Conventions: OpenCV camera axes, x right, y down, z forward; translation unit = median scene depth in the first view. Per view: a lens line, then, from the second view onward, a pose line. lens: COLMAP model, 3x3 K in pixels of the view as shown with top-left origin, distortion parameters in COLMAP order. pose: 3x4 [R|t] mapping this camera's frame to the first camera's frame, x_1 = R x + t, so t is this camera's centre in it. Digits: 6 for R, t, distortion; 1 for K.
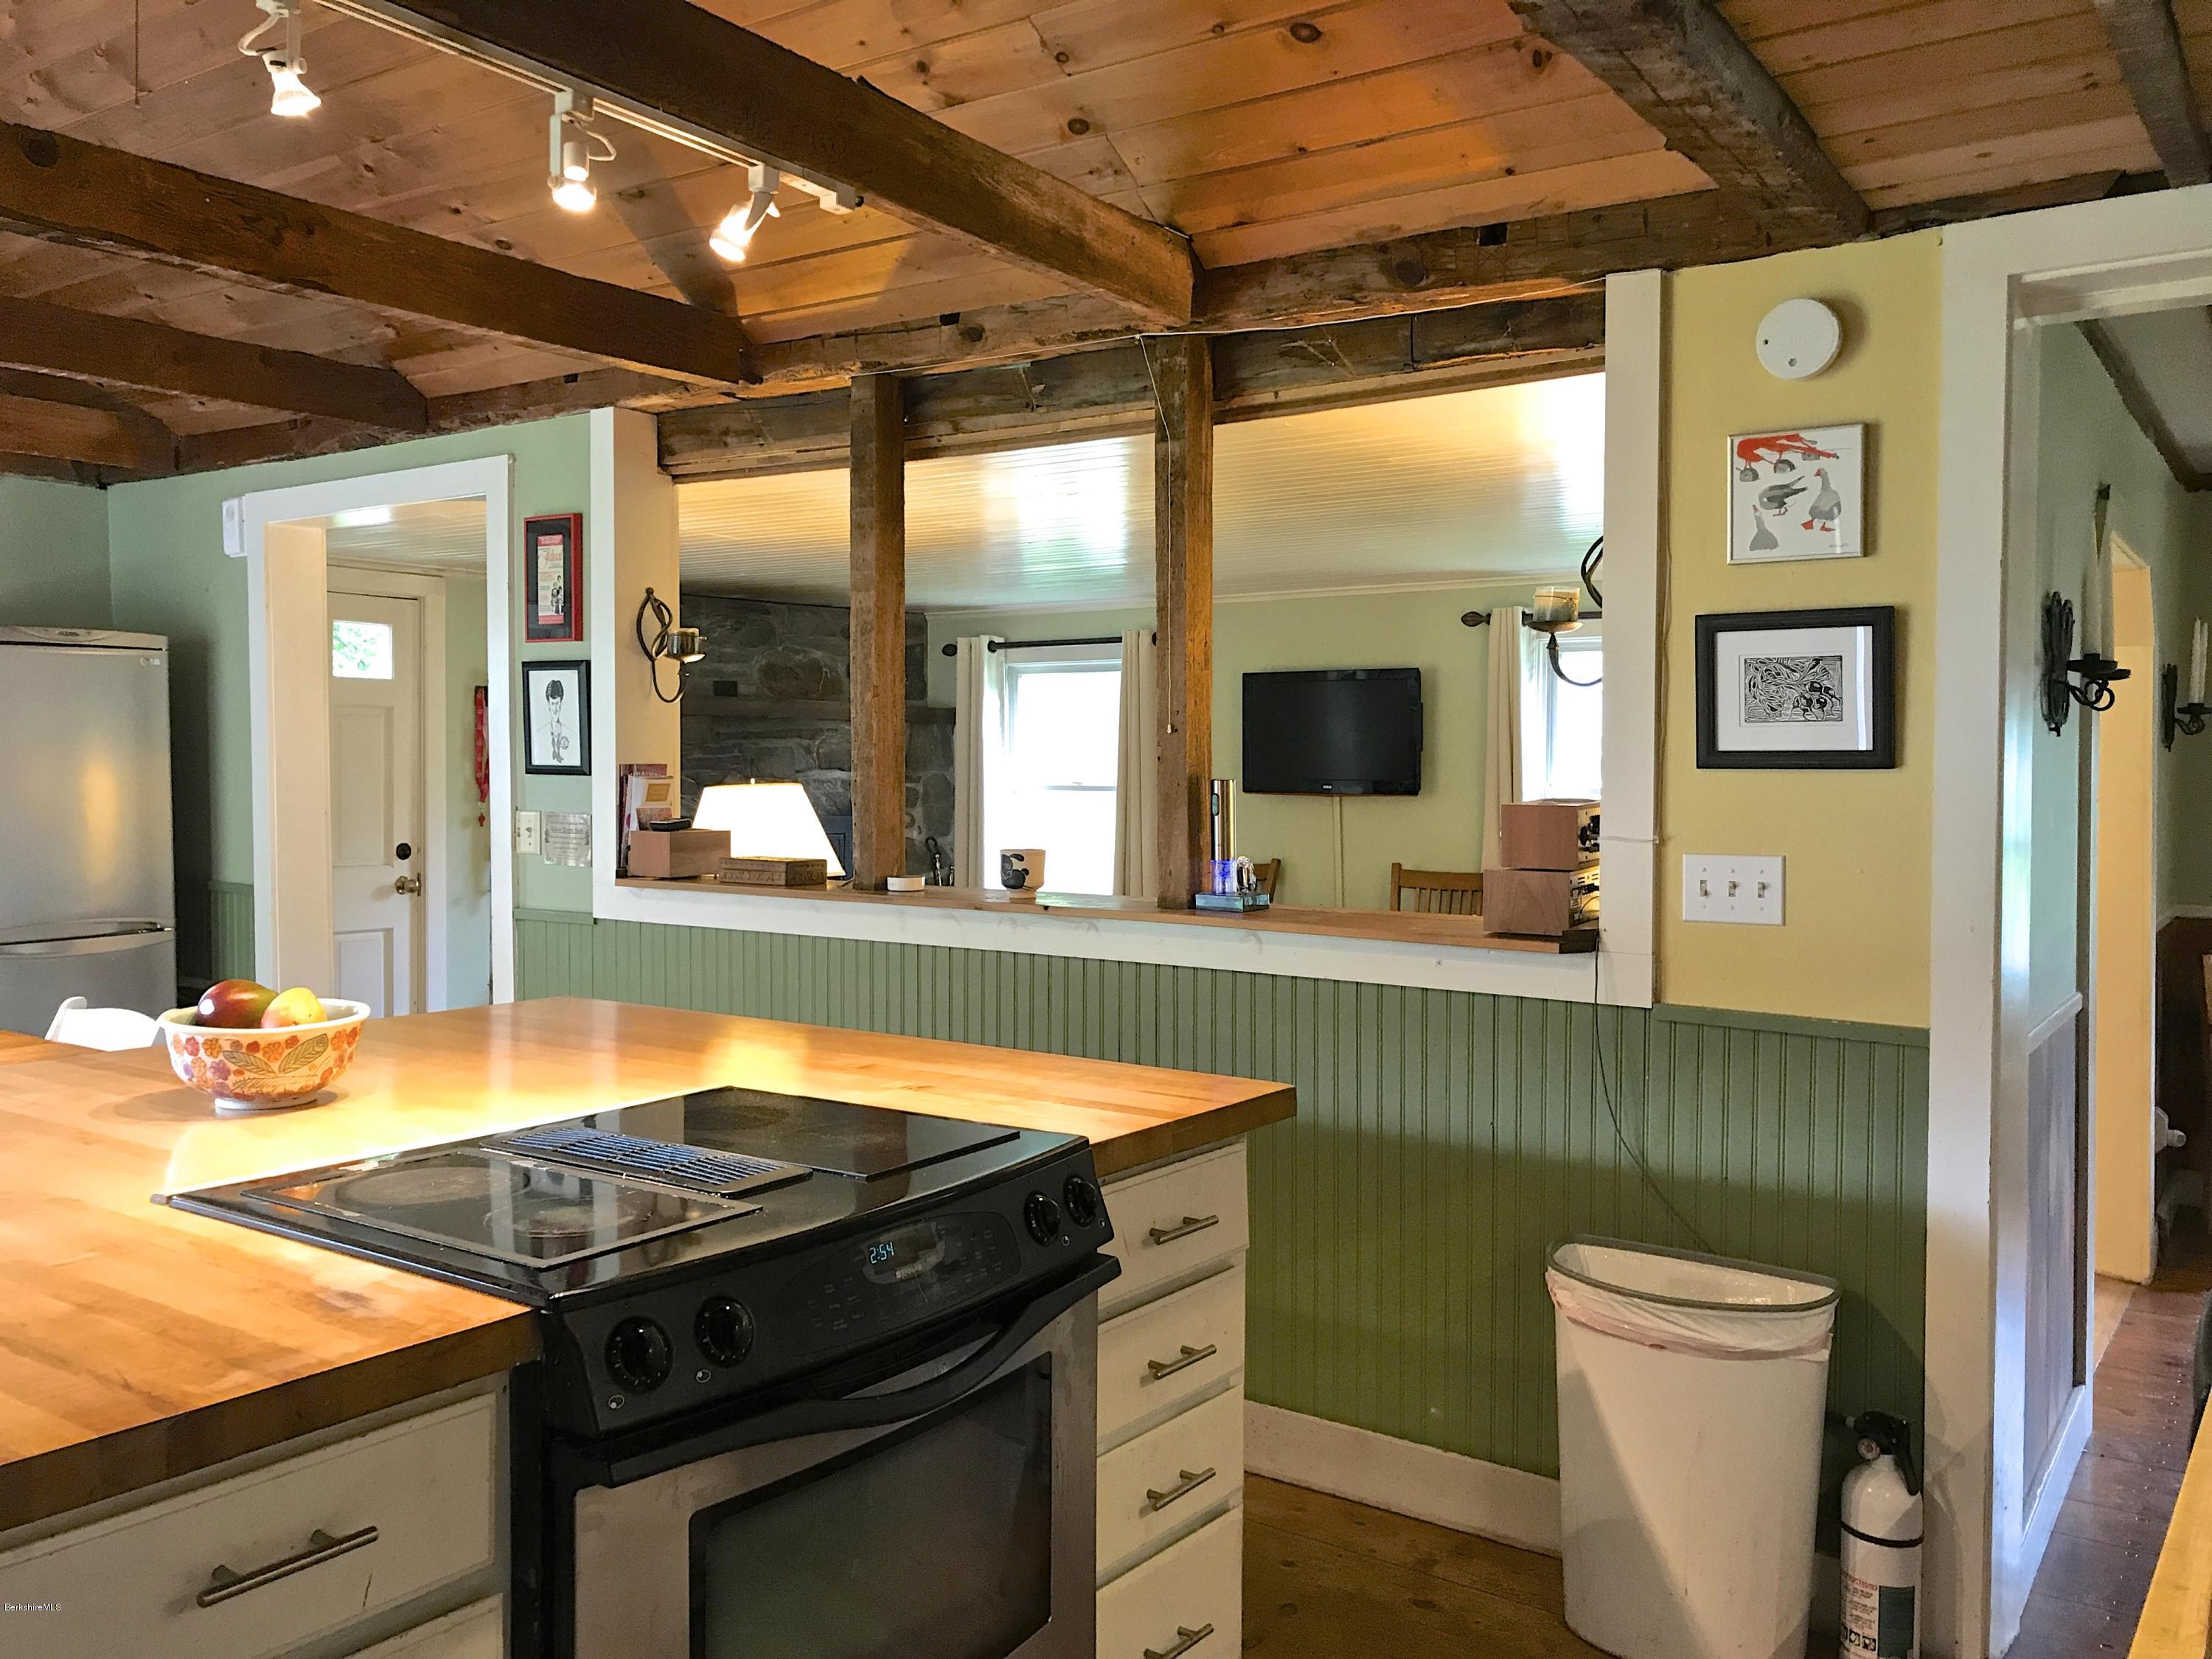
lens RADIAL K [[1821.4, 0, 1103.6], [0, 1821.4, 825.2], [0, 0, 1]] dist [0.060212, -0.000989]
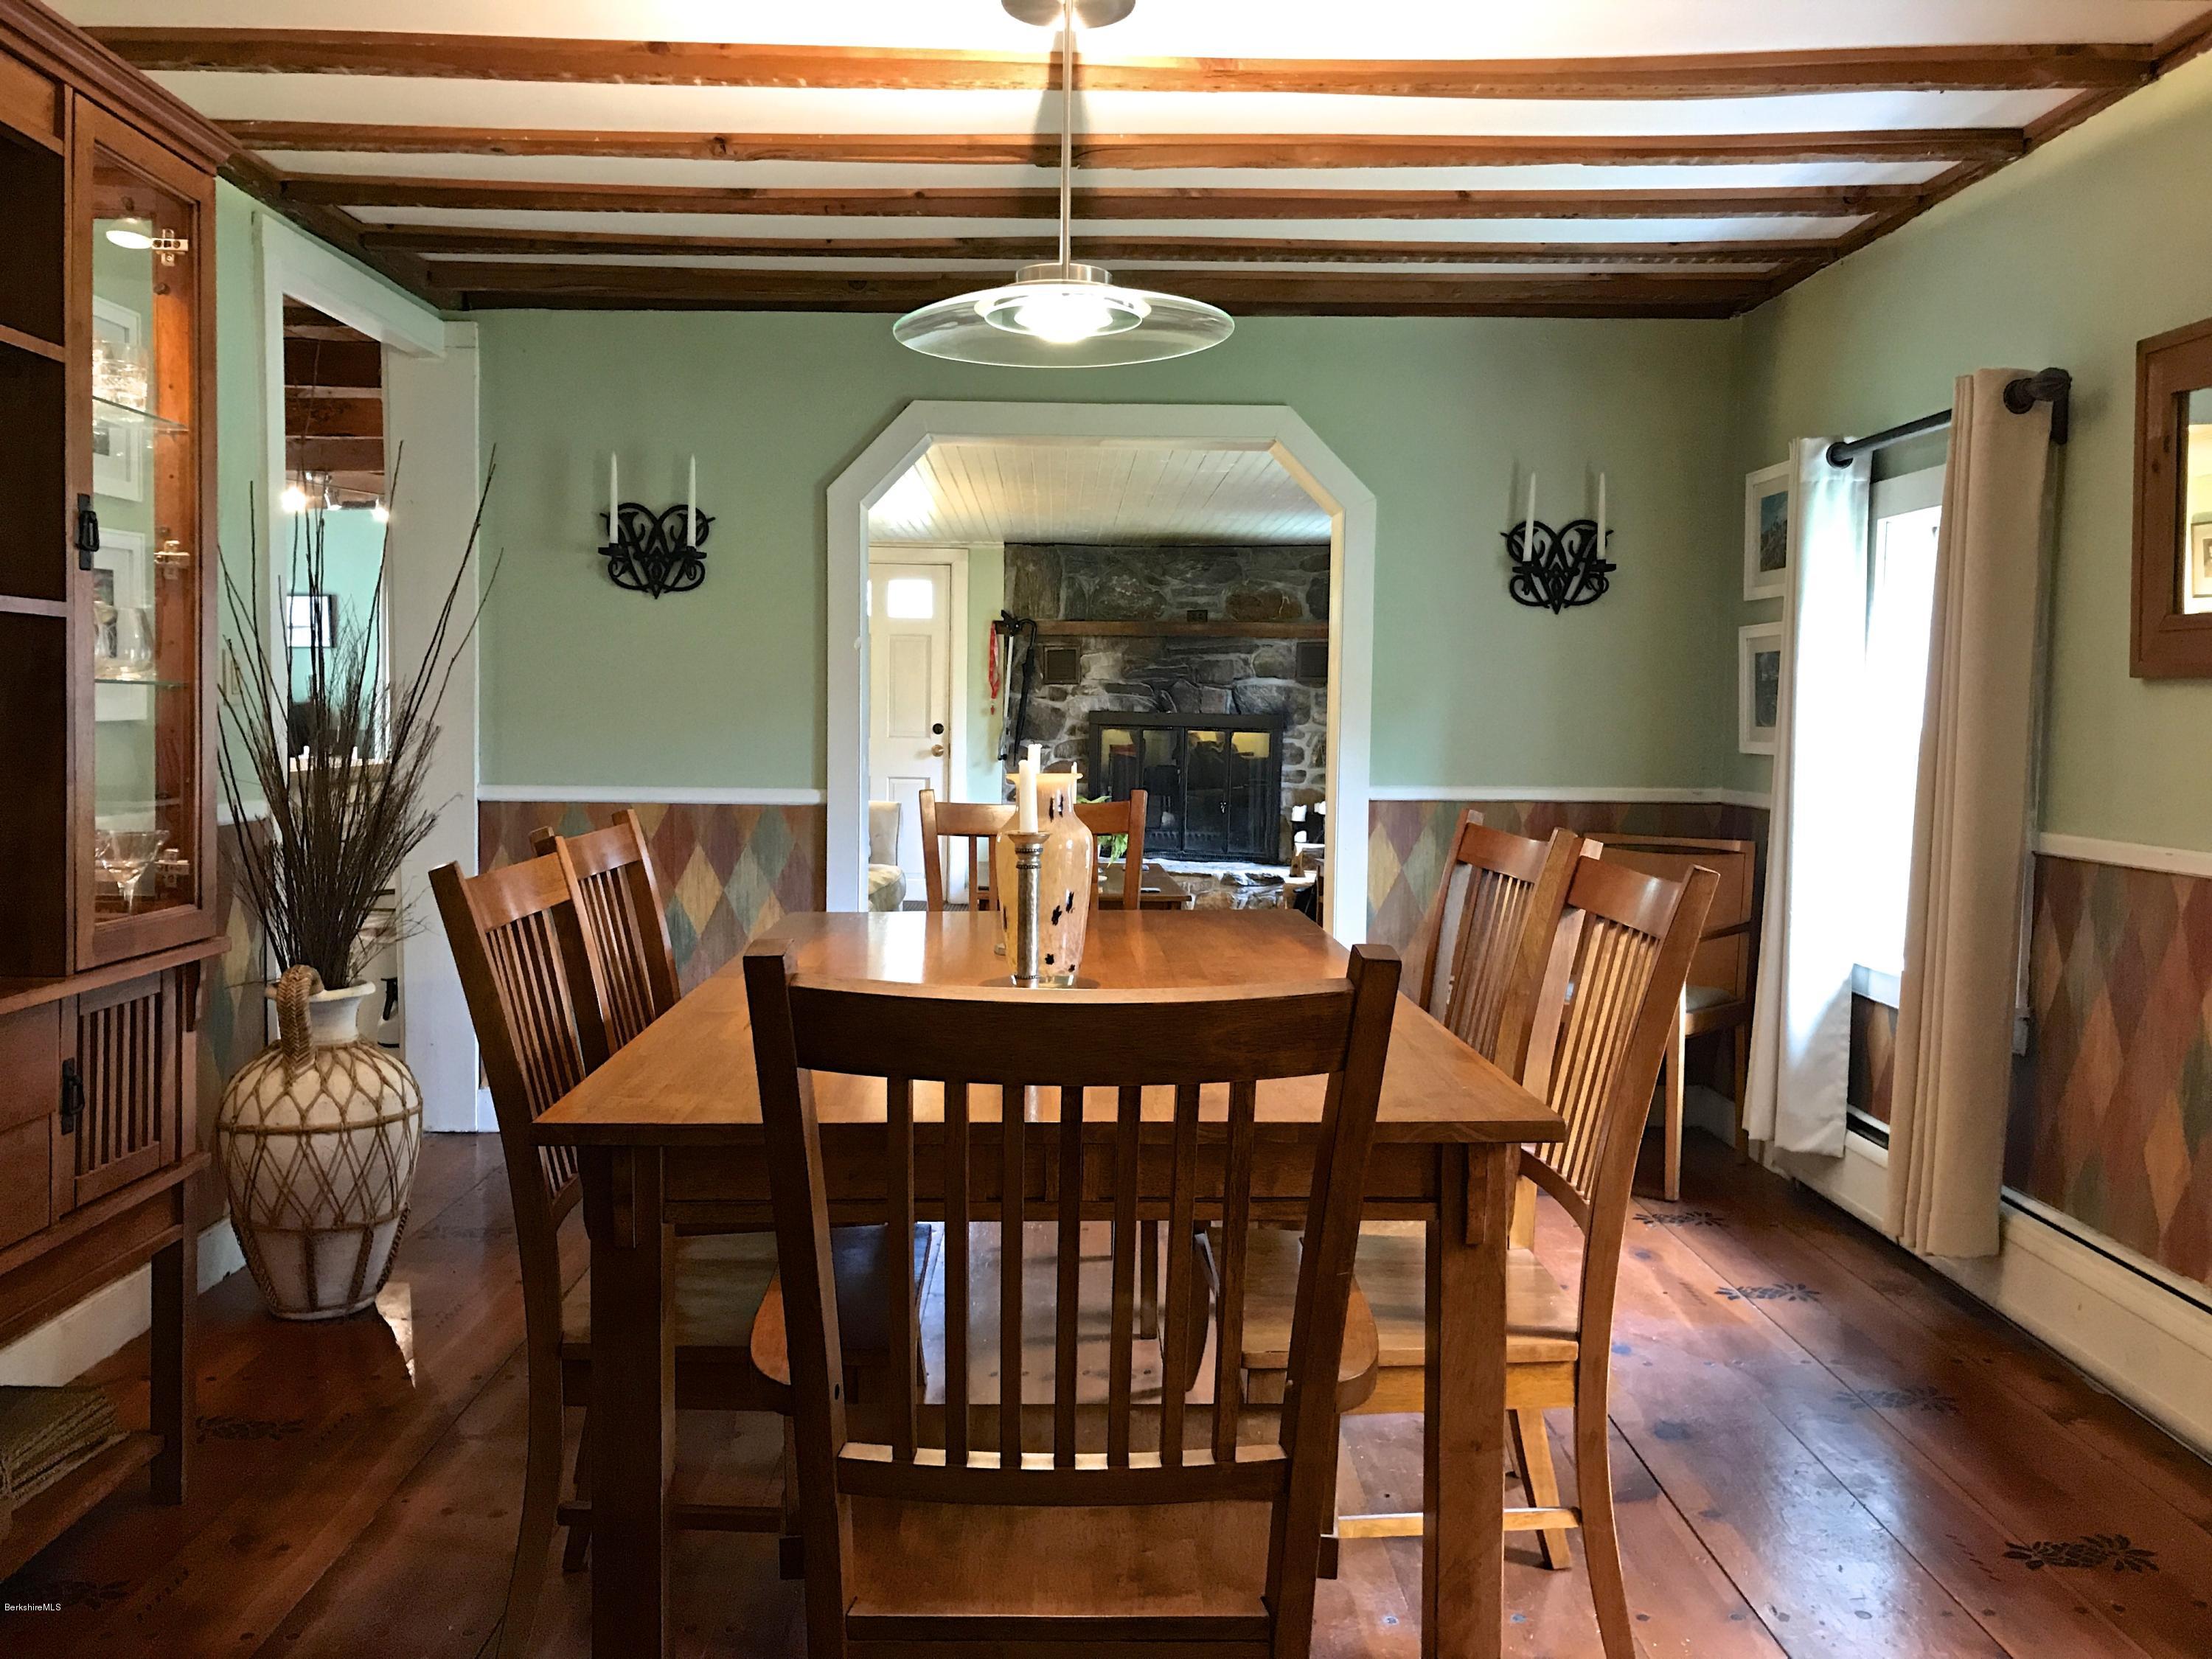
lens RADIAL K [[1821.4, 0, 1108.9], [0, 1821.4, 828.5], [0, 0, 1]] dist [0.060212, -0.000989]
pose [[0.590436, 0.057984, -0.804999, 0.812520], [-0.034996, 0.998317, 0.046241, 0.019004], [0.806325, 0.000869, 0.591472, 0.177627]]
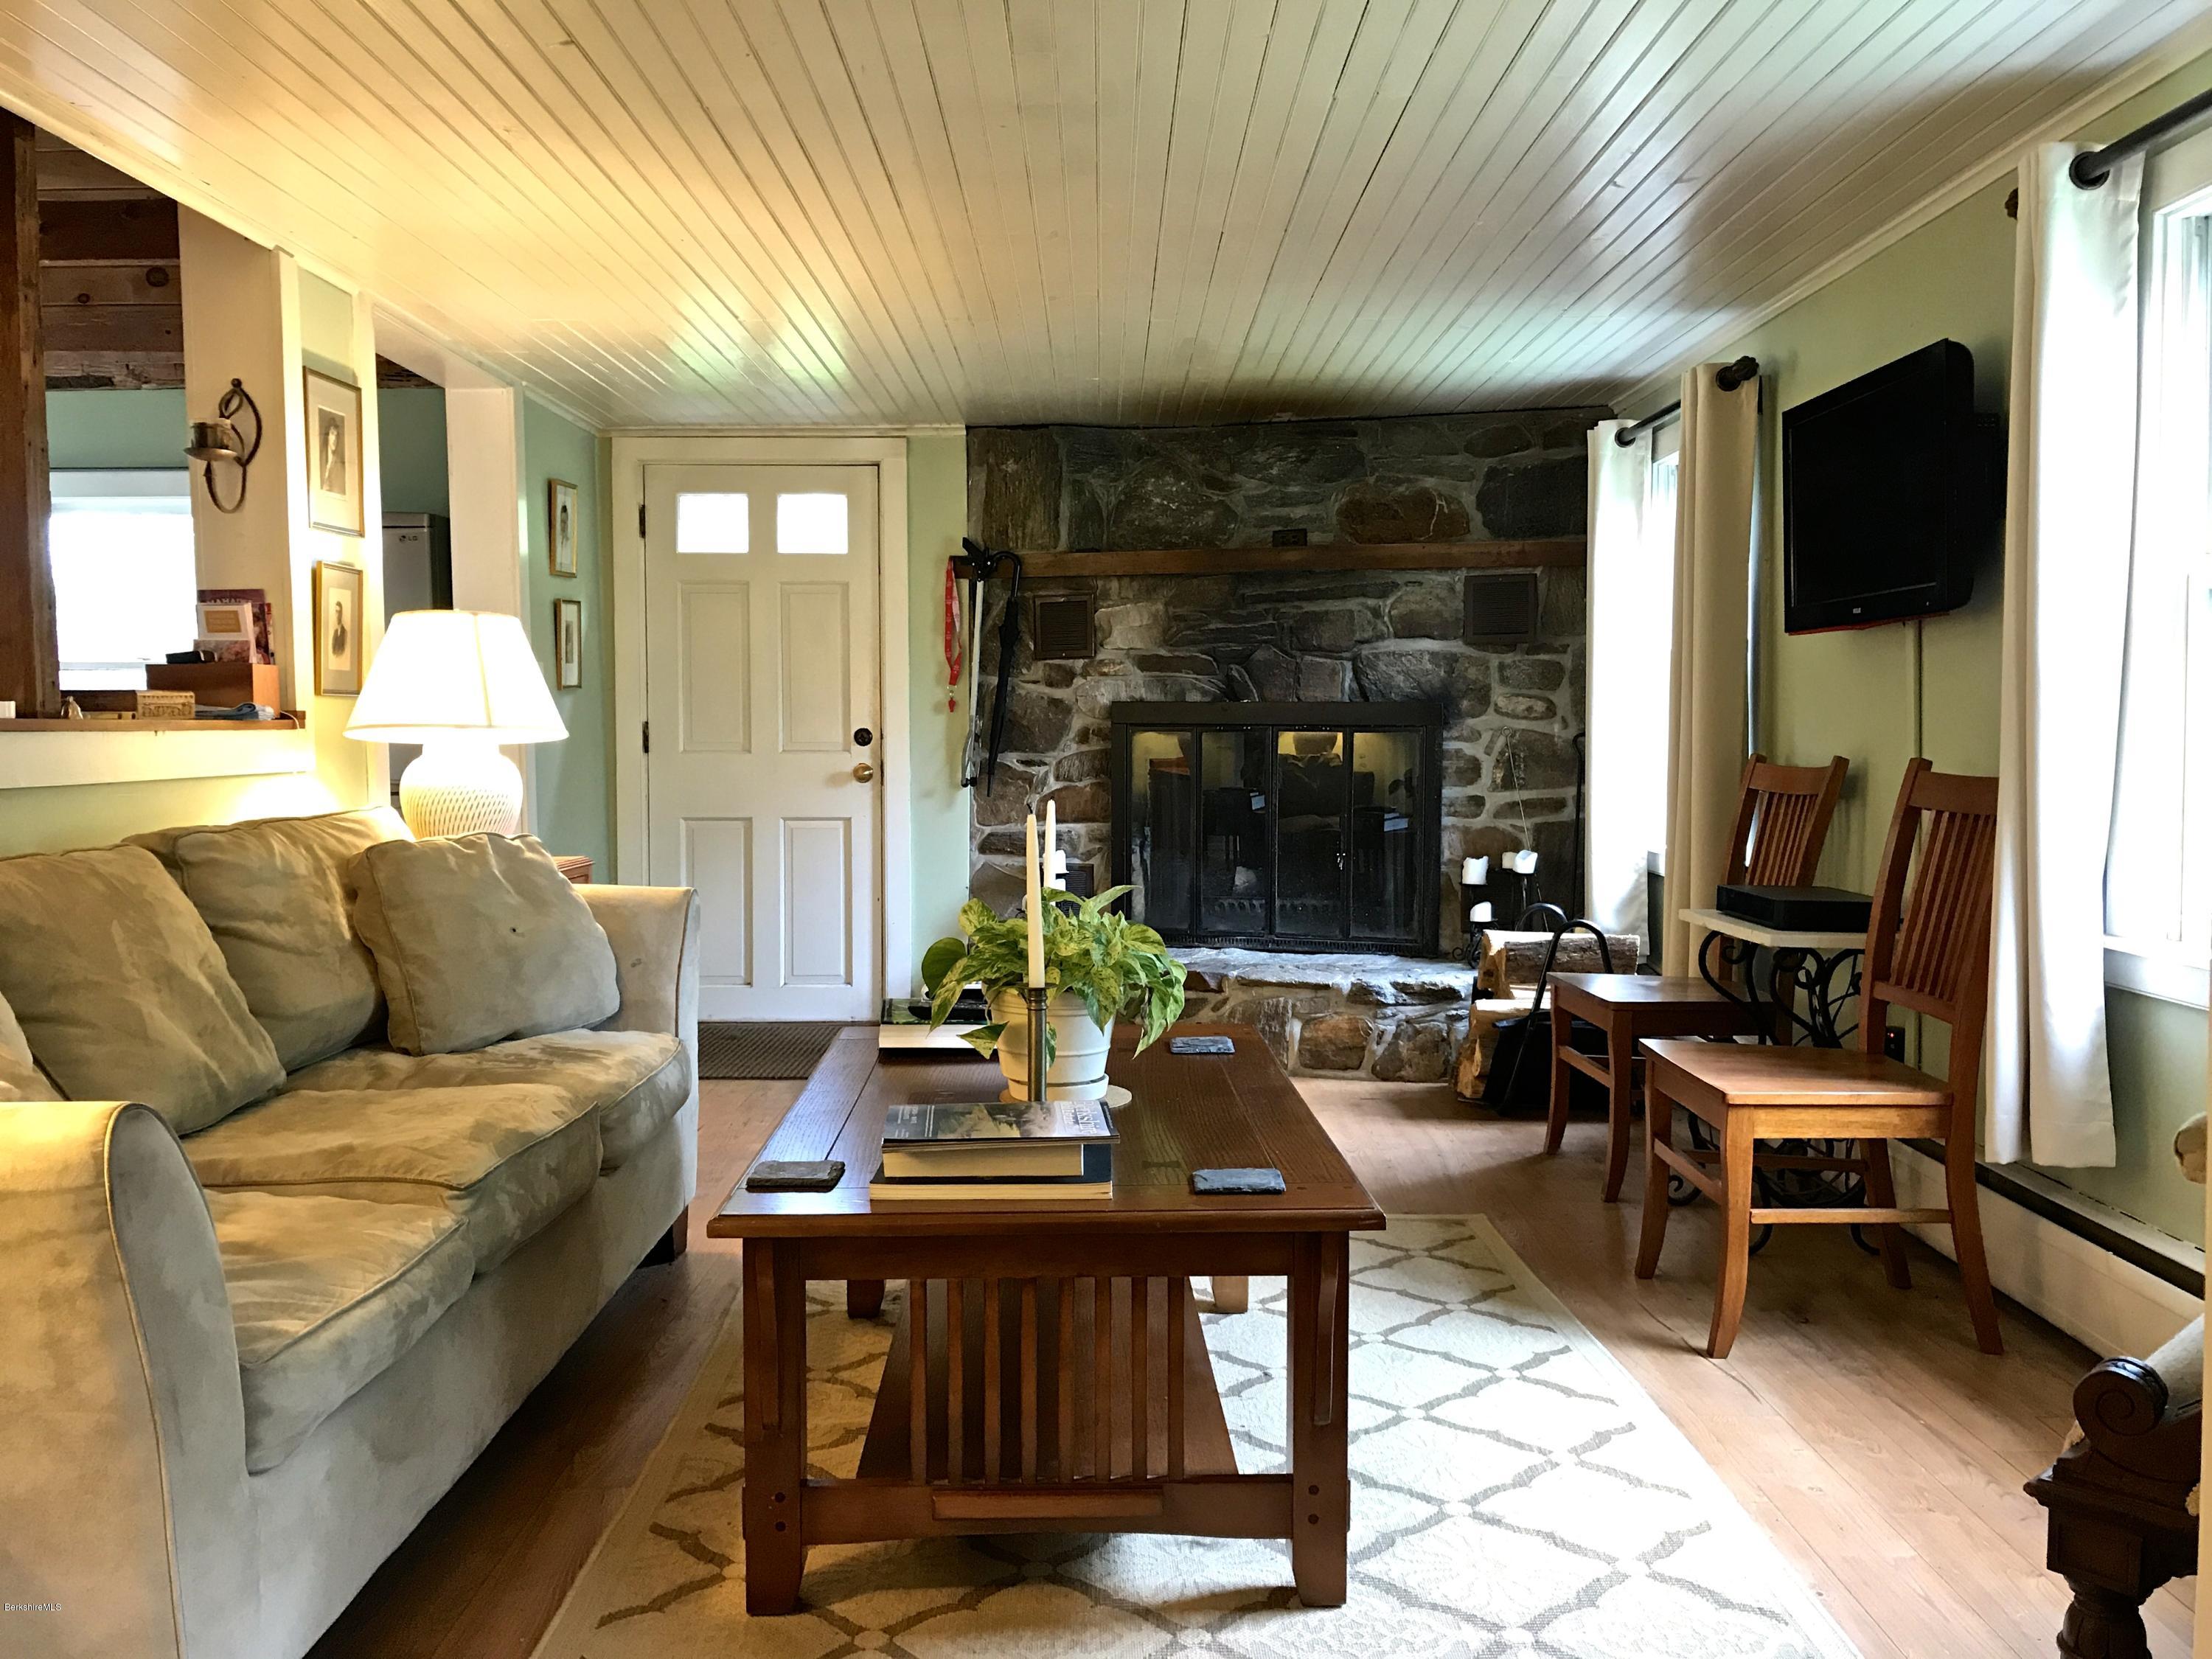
lens RADIAL K [[1821.4, 0, 1098.4], [0, 1821.4, 825.9], [0, 0, 1]] dist [0.060212, -0.000989]
pose [[0.565919, 0.040810, -0.823450, 0.391827], [-0.016402, 0.999134, 0.038244, 0.018939], [0.824298, -0.008136, 0.566098, 0.490290]]
